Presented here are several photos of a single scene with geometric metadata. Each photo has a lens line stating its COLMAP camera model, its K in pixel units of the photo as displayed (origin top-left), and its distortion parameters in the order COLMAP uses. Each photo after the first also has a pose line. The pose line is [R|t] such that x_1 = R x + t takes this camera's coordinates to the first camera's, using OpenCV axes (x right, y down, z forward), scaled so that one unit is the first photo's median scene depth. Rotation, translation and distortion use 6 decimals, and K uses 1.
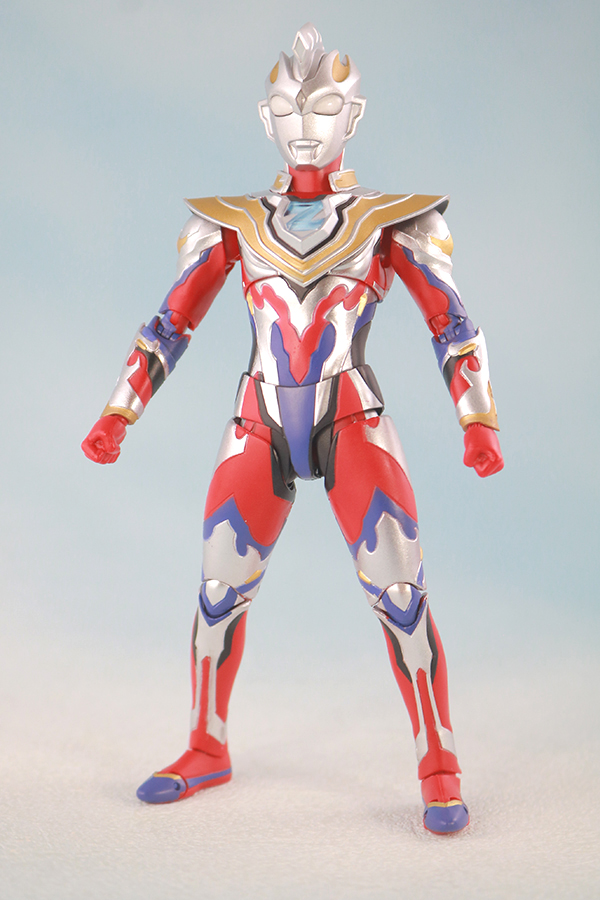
lens RADIAL K [[1952.3, 0, 300.0], [0, 1952.3, 450.0], [0, 0, 1]] dist [-0.036475, -0.141312]
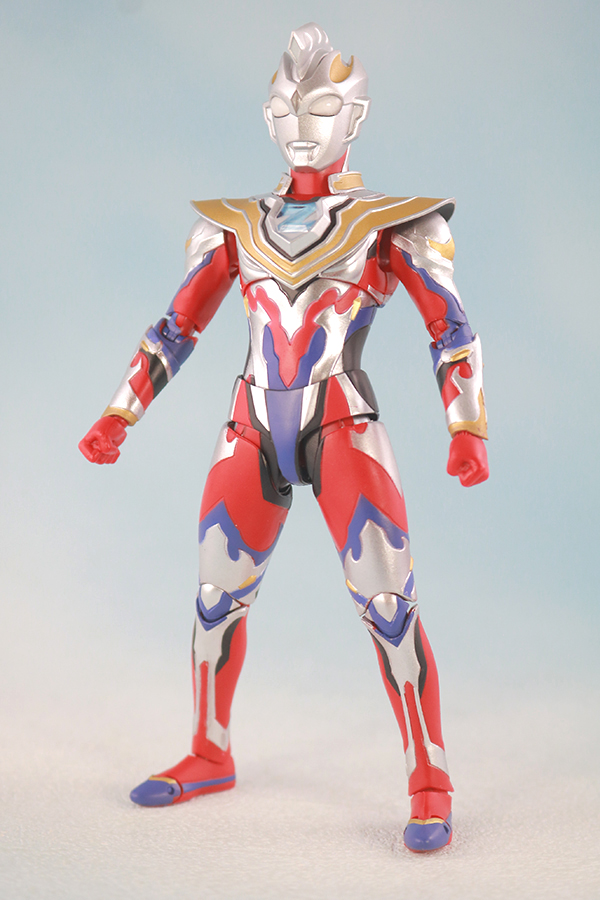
lens RADIAL K [[1952.3, 0, 300.0], [0, 1952.3, 450.0], [0, 0, 1]] dist [-0.036475, -0.141312]
pose [[0.988355, 0.023912, -0.150276, 0.152368], [-0.025641, 0.999625, -0.009581, 0.006840], [0.149990, 0.013323, 0.988598, 0.024785]]
